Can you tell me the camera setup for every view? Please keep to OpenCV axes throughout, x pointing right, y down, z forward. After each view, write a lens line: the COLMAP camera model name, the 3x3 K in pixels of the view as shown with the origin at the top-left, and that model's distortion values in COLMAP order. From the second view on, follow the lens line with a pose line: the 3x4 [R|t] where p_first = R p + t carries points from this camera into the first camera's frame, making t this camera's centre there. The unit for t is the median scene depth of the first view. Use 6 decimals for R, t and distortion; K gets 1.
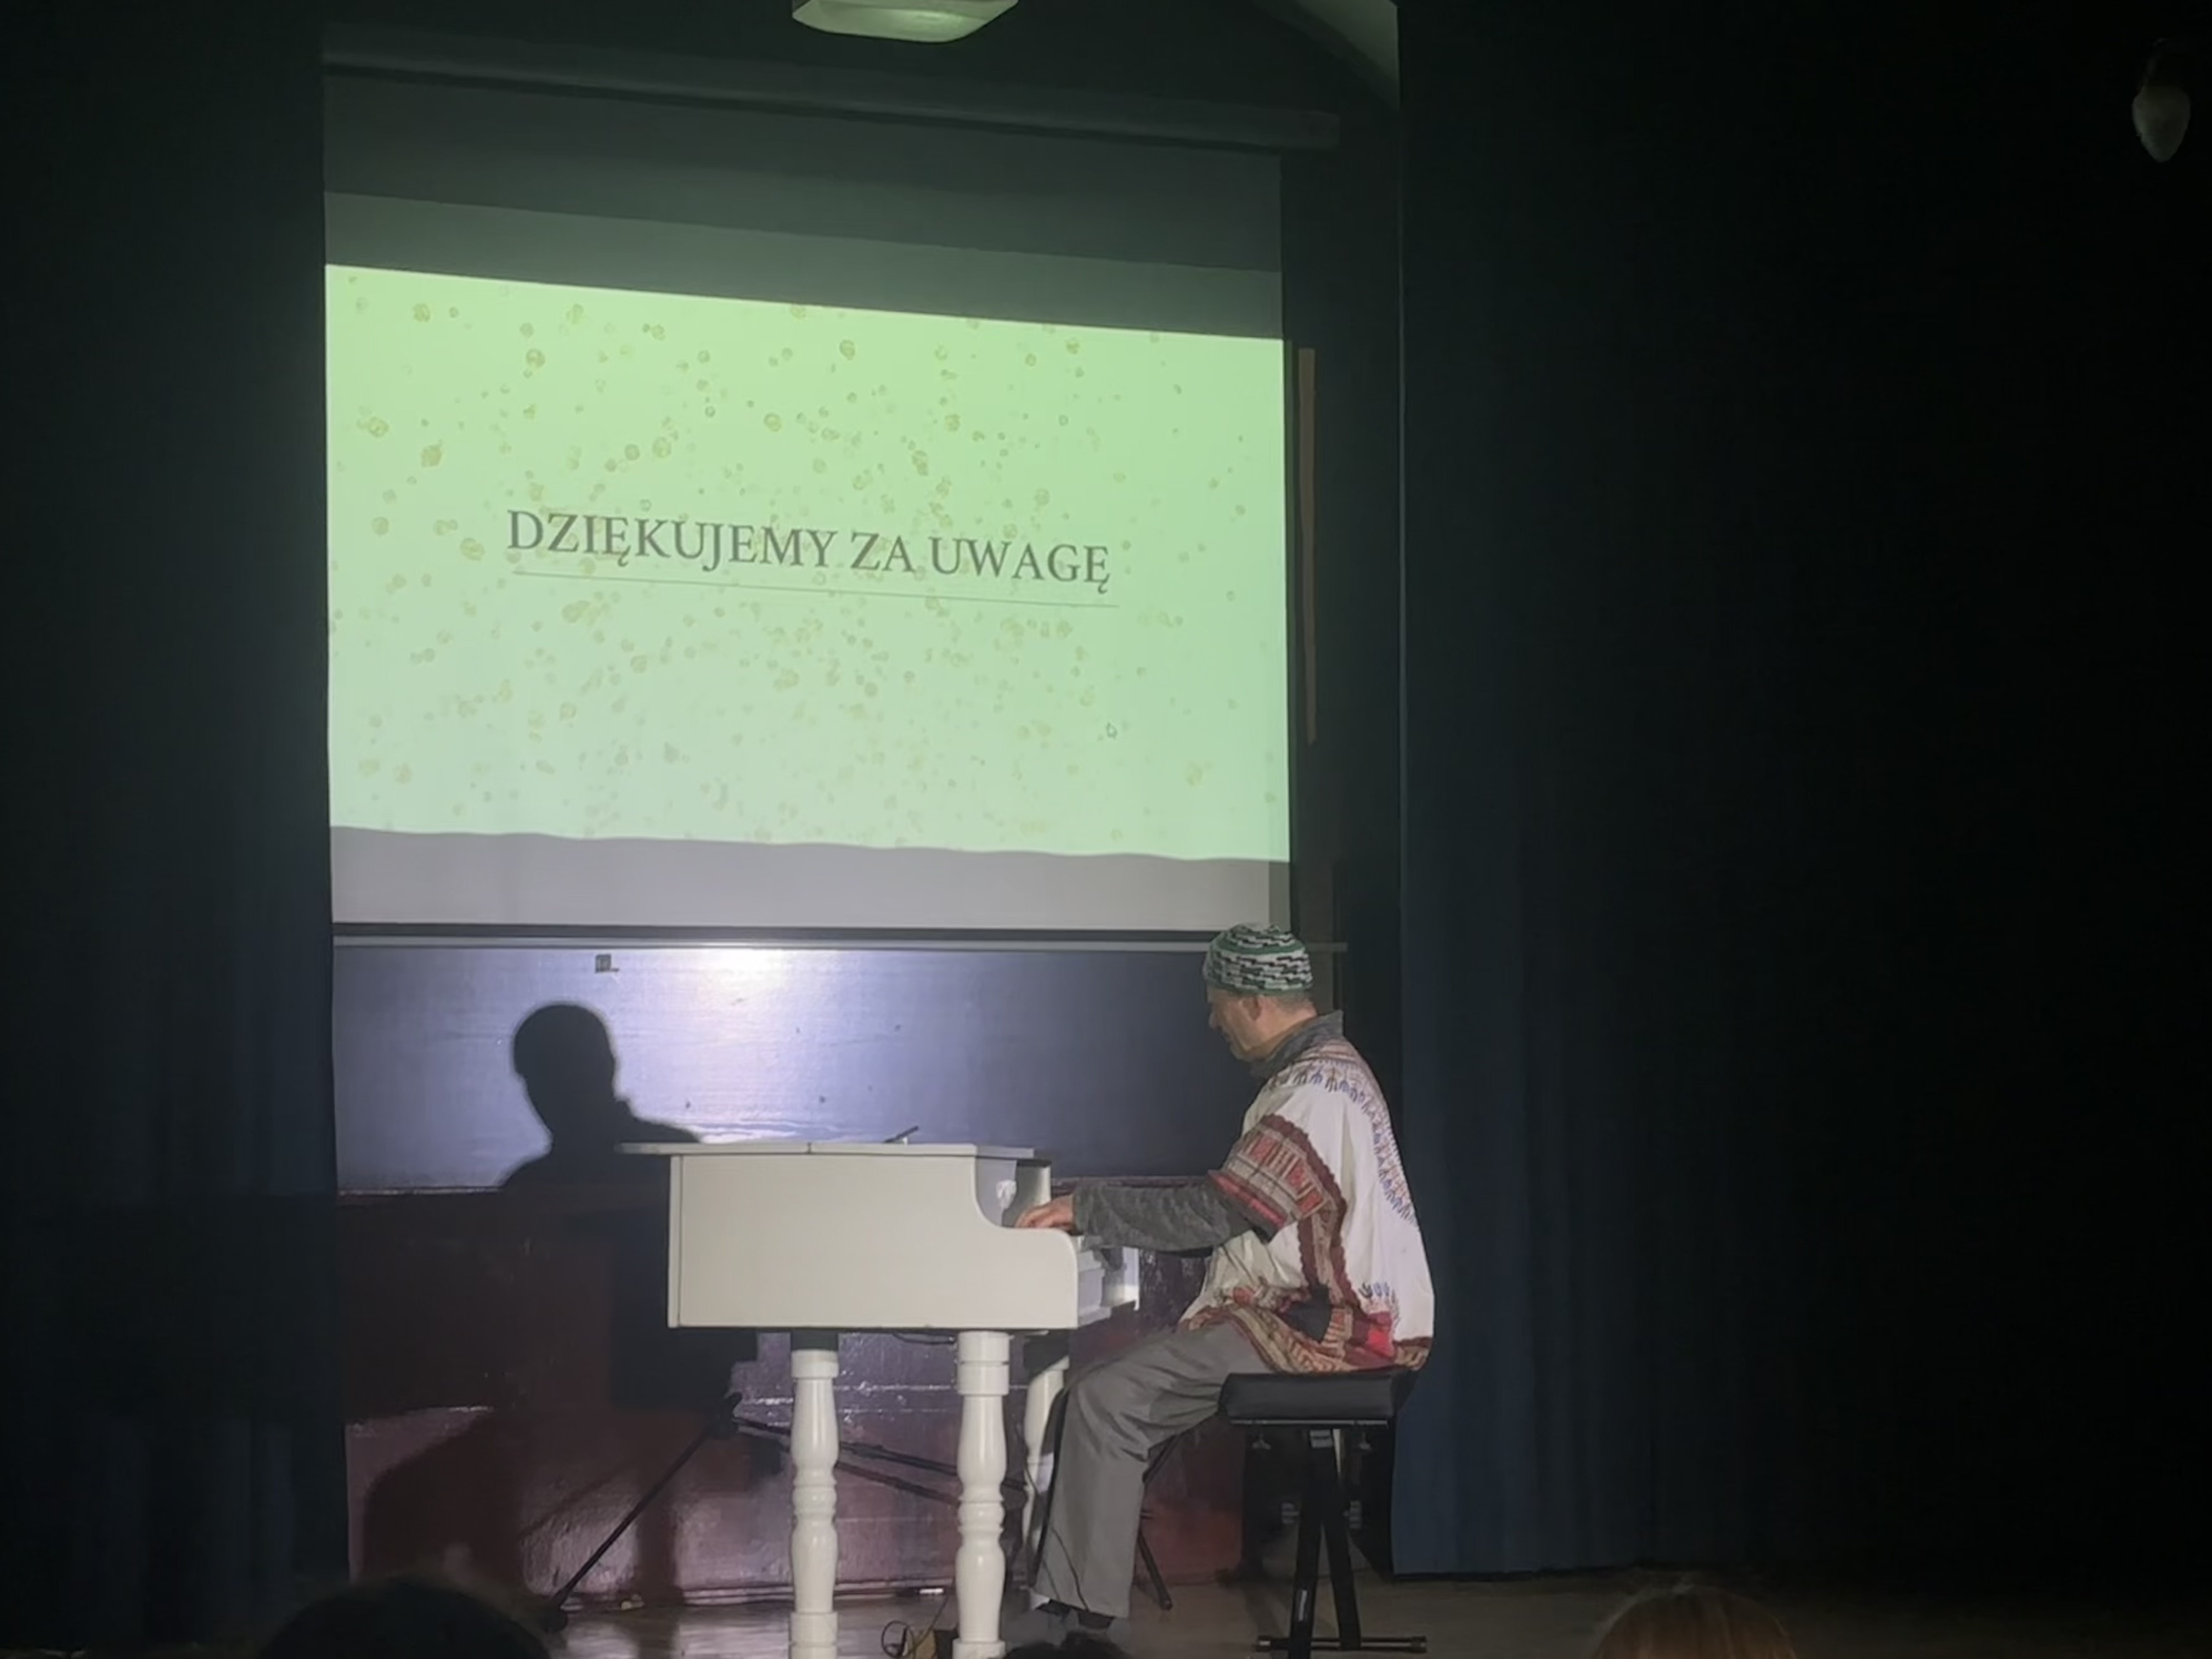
lens RADIAL K [[5122.4, 0, 1214.2], [0, 5122.4, 816.5], [0, 0, 1]] dist [0.198569, 0.302634]
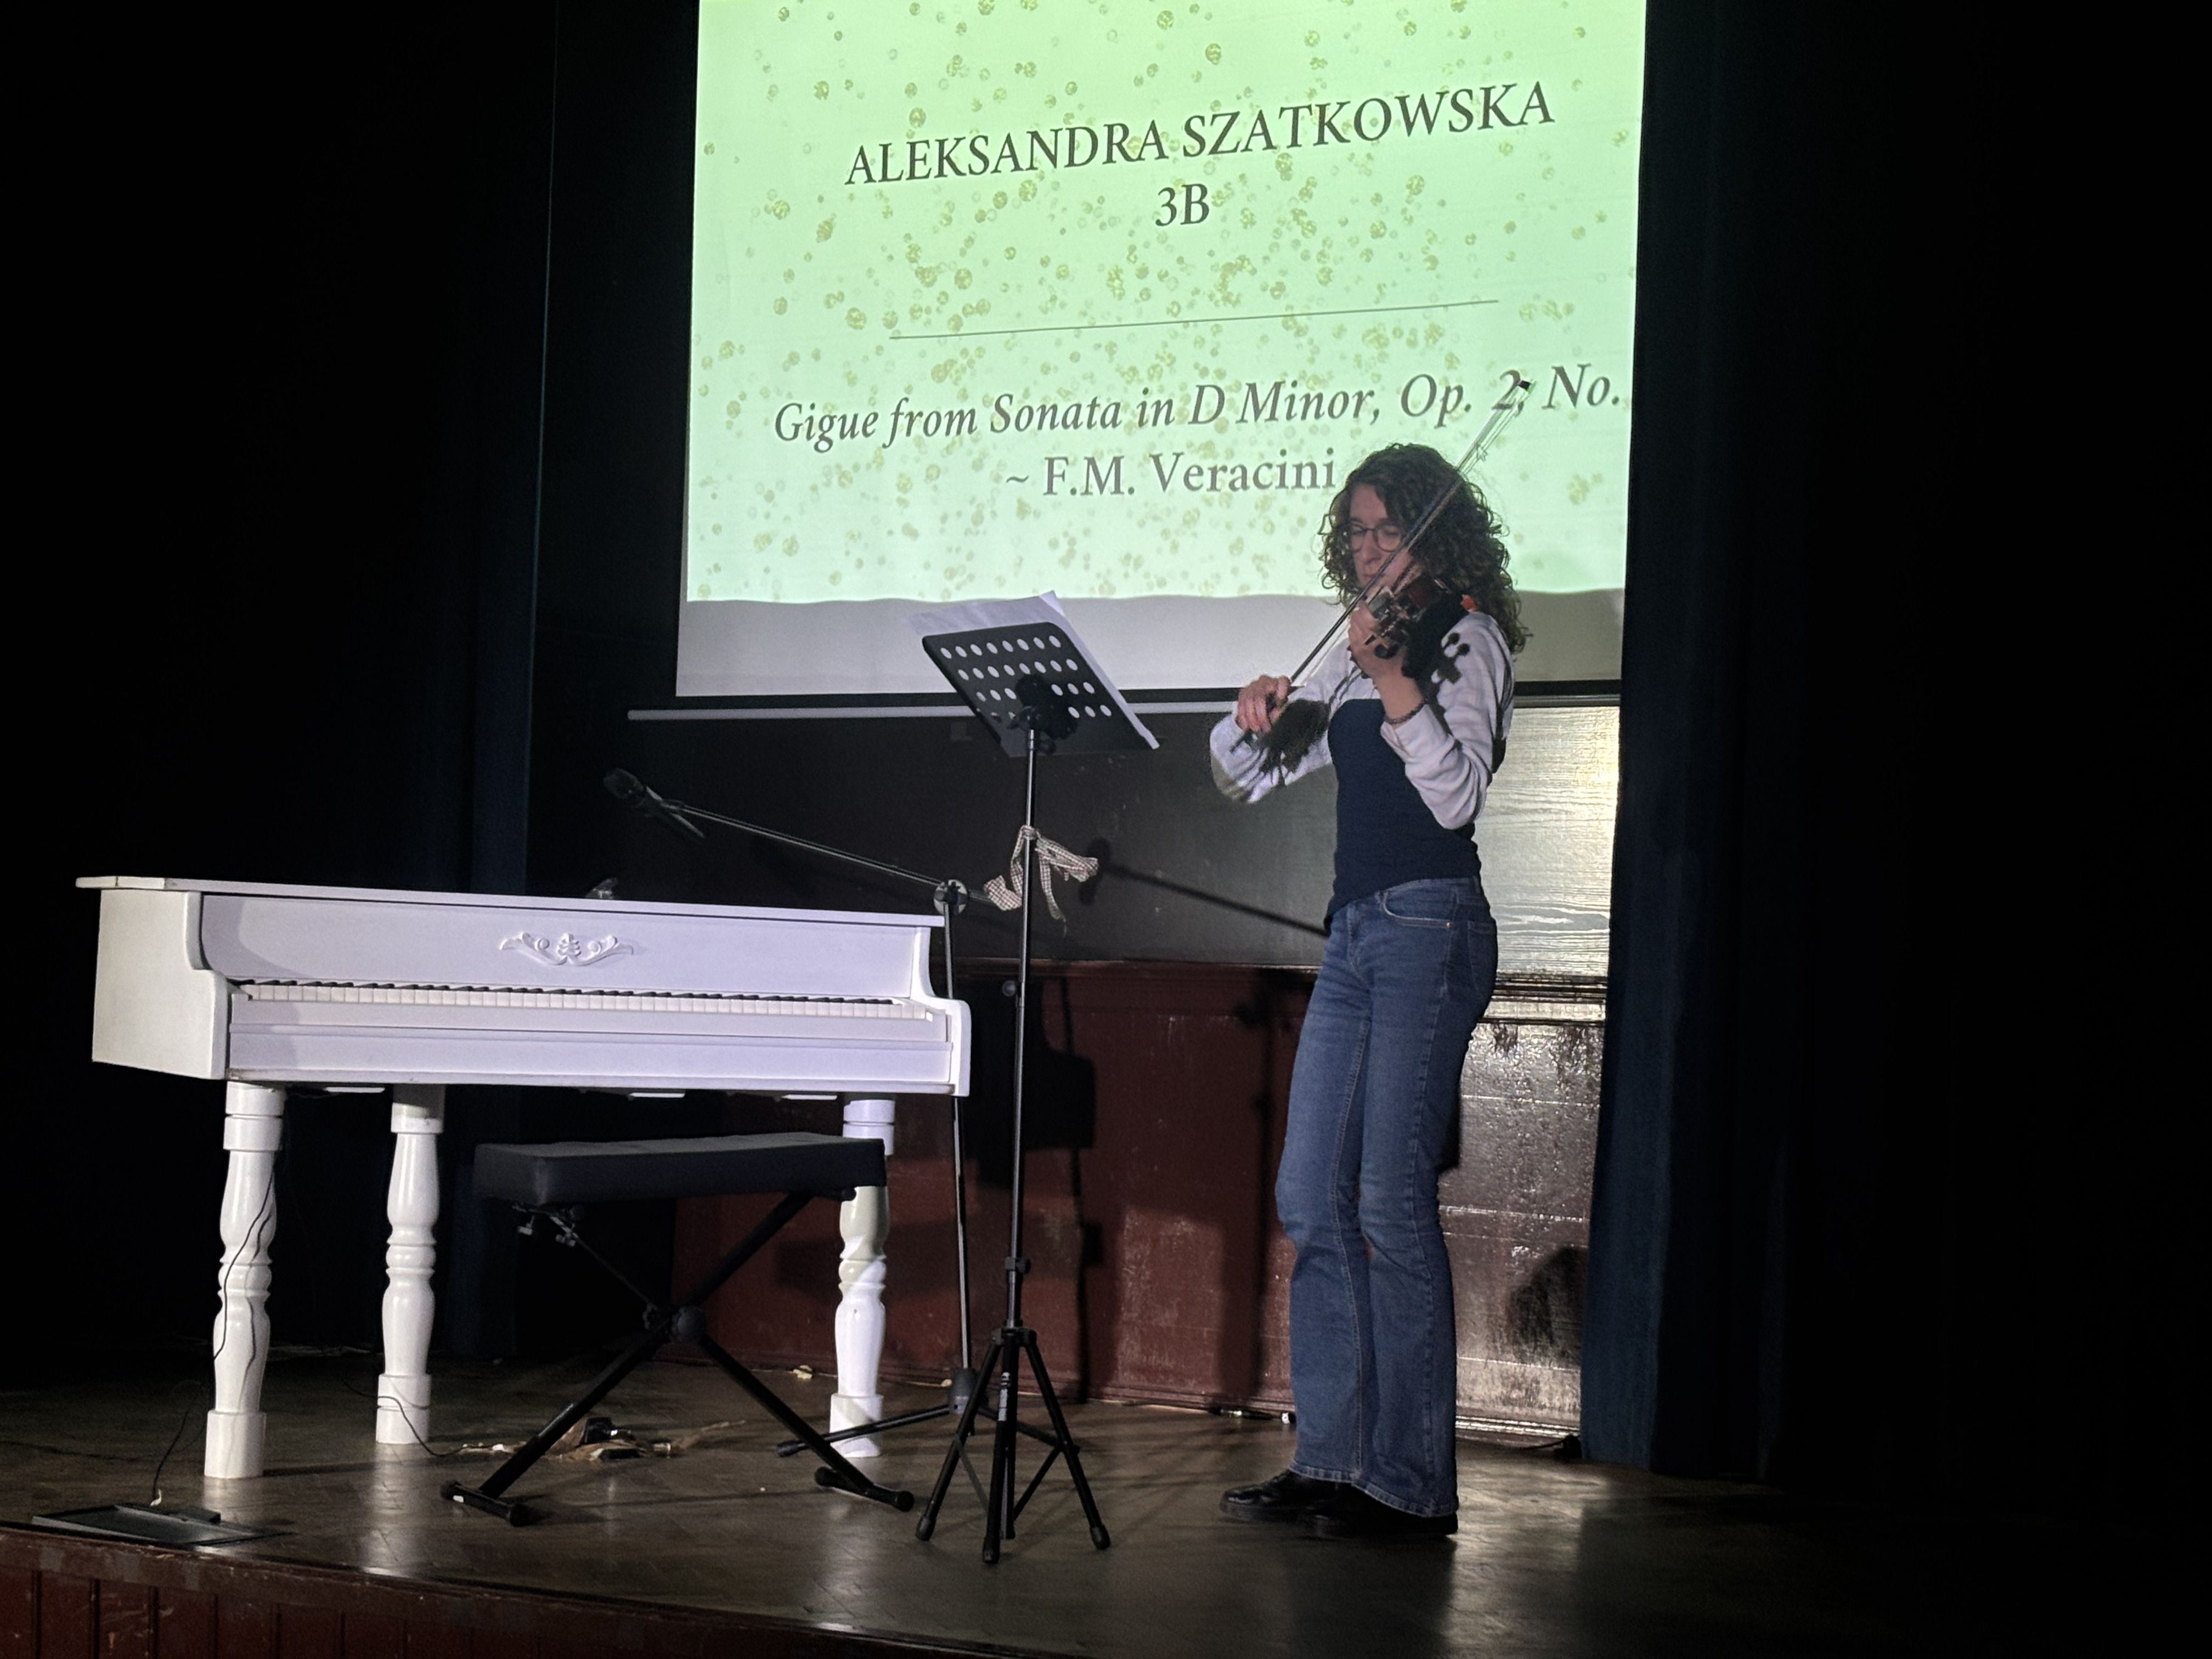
lens RADIAL K [[3931.7, 0, 1106.0], [0, 3931.7, 829.5], [0, 0, 1]] dist [0.292510, -1.760687]
pose [[0.539478, -0.009237, -0.841949, 0.520470], [0.019723, 0.999804, 0.001668, 0.046494], [0.841769, -0.017506, 0.539554, 0.609342]]
